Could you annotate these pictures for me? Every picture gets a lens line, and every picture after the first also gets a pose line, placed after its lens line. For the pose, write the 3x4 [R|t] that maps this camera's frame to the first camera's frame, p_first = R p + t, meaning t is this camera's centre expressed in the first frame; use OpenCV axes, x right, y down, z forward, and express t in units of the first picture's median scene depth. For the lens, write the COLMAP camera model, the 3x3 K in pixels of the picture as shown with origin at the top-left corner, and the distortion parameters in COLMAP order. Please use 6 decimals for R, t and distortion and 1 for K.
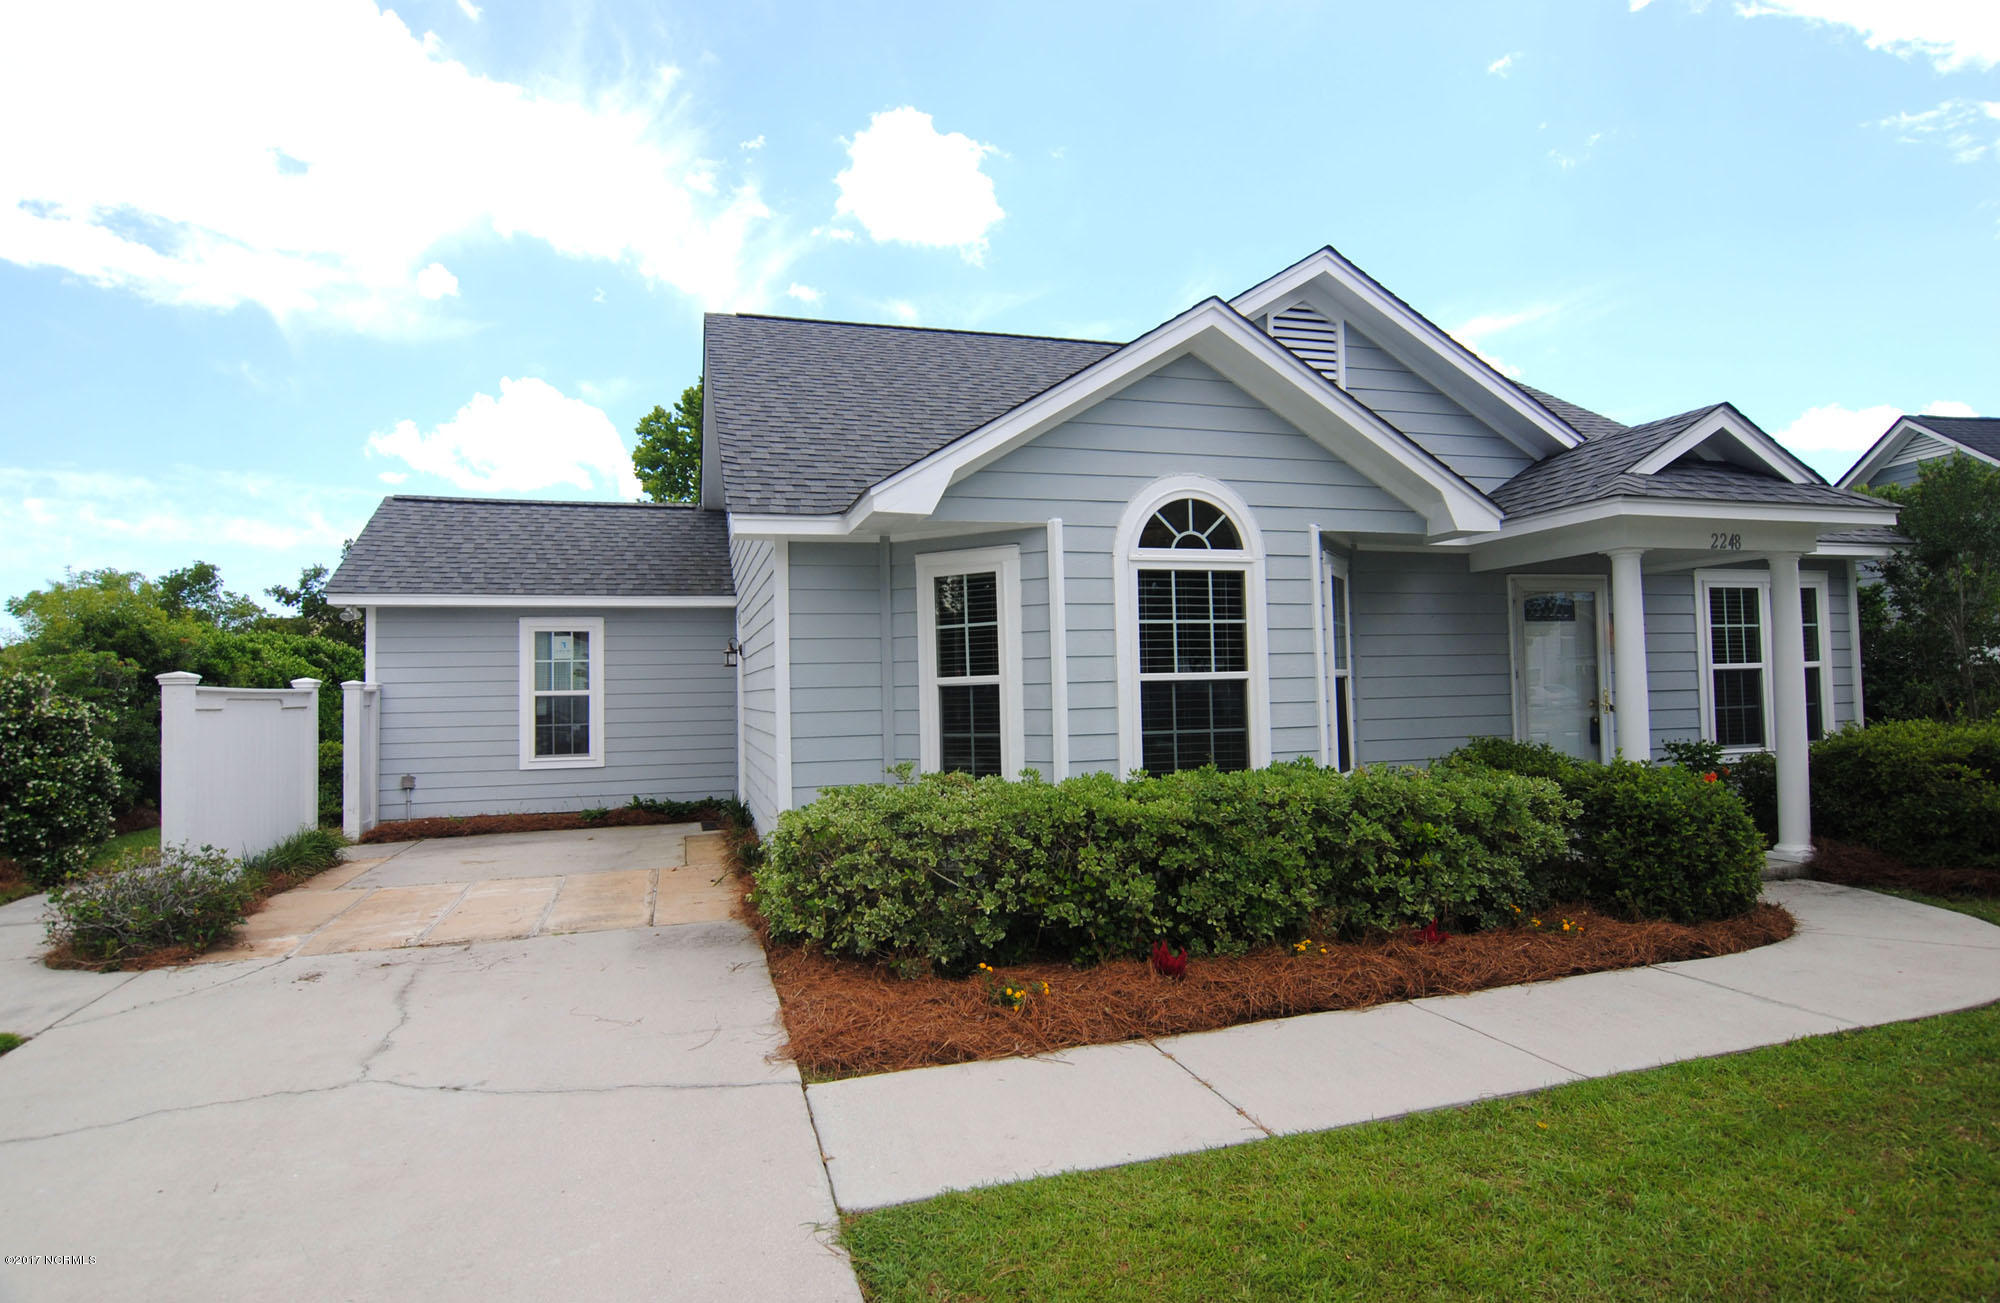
lens RADIAL K [[1071.9, 0, 991.7], [0, 1071.9, 642.9], [0, 0, 1]] dist [0.003319, -0.019682]
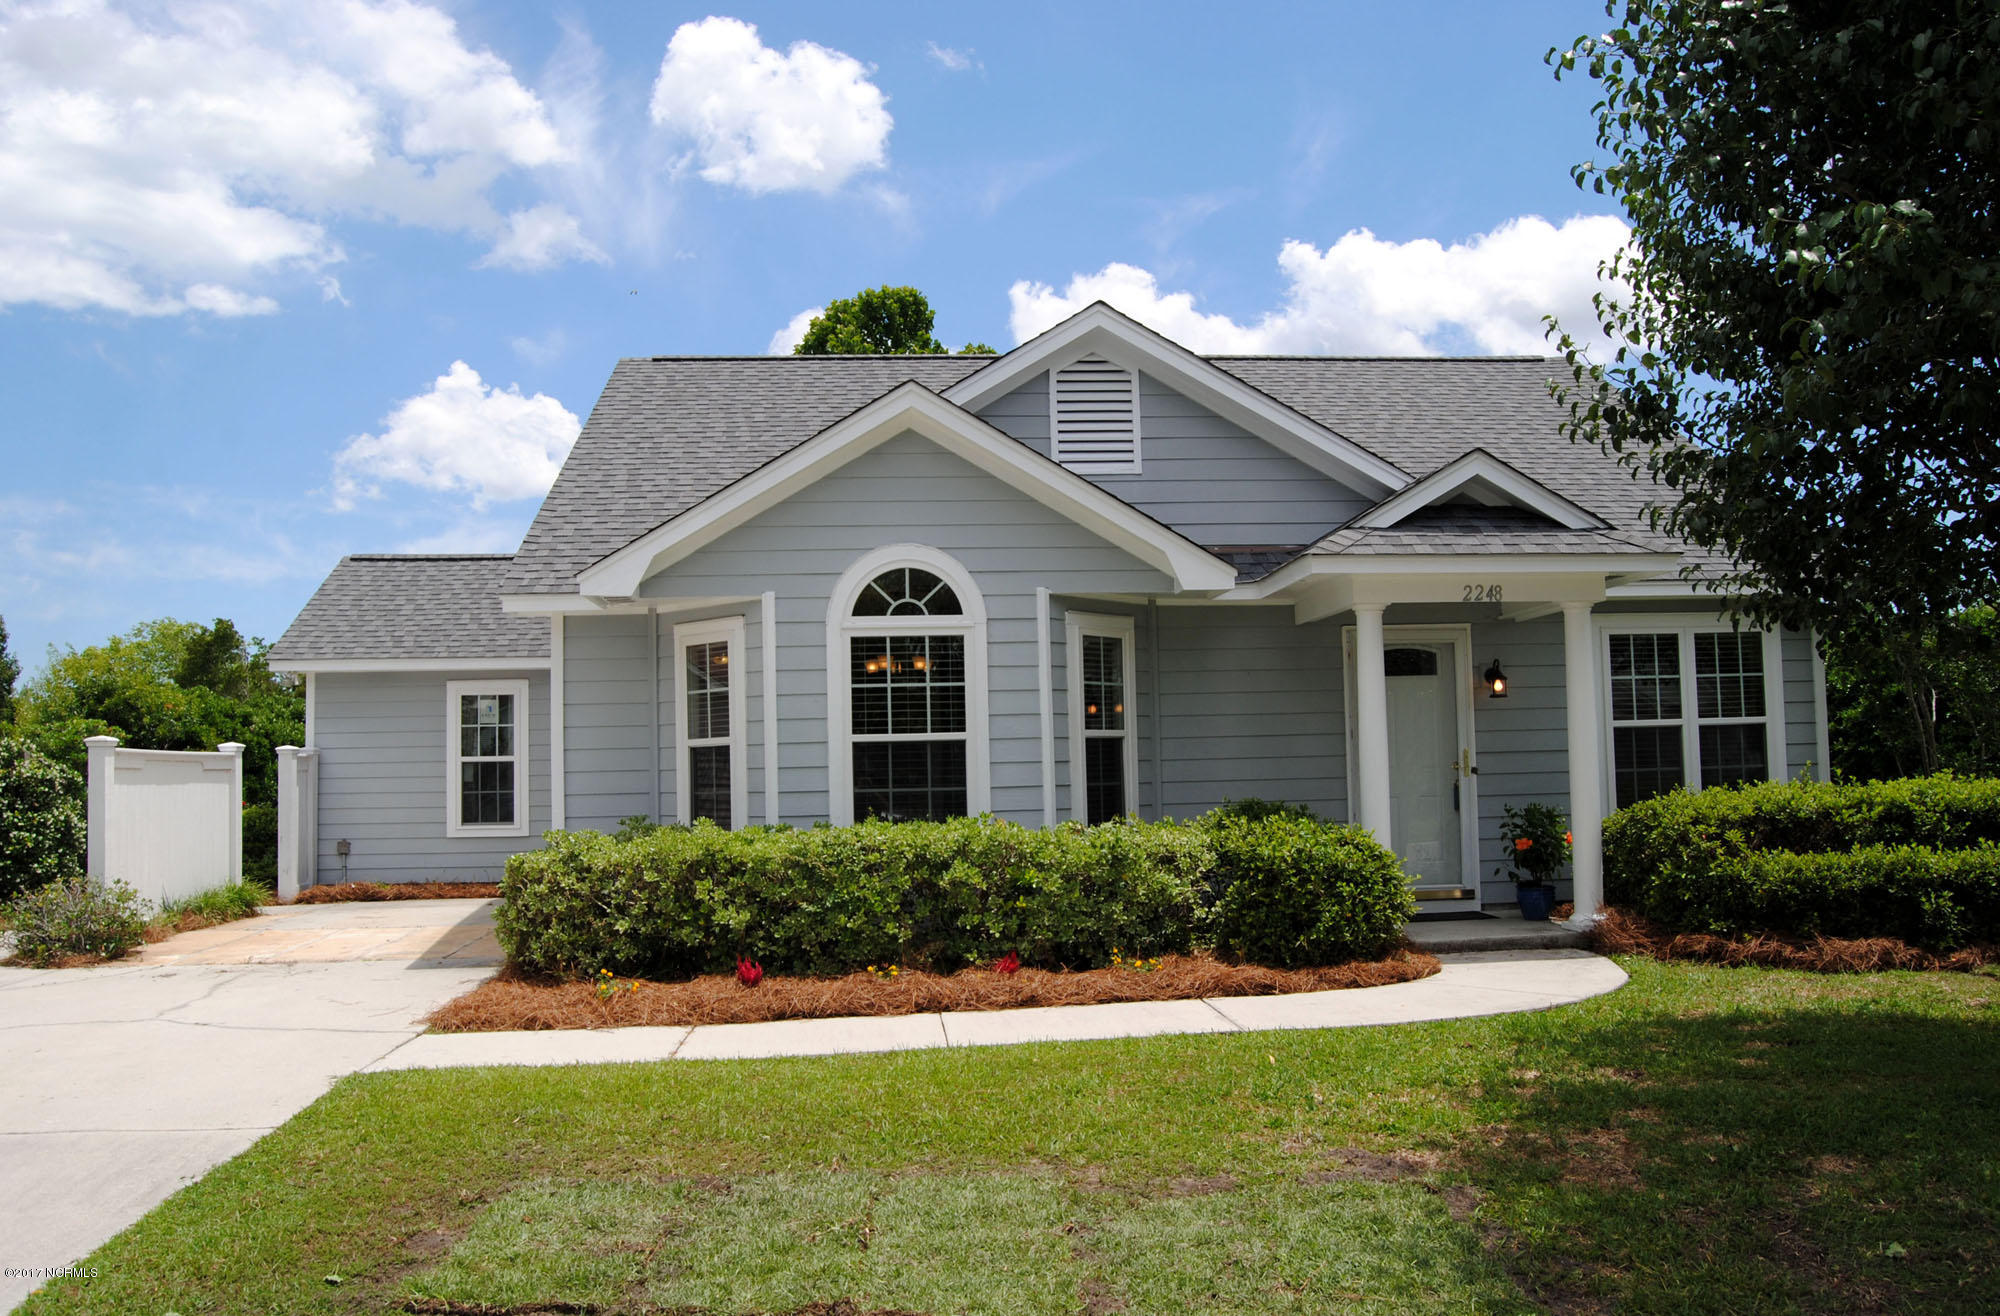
lens RADIAL K [[1570.7, 0, 1001.9], [0, 1570.7, 664.1], [0, 0, 1]] dist [-0.101504, 0.045948]
pose [[0.979070, -0.014482, -0.203009, 0.584308], [0.010367, 0.999719, -0.021321, -0.006675], [0.203260, 0.018770, 0.978945, -0.478893]]
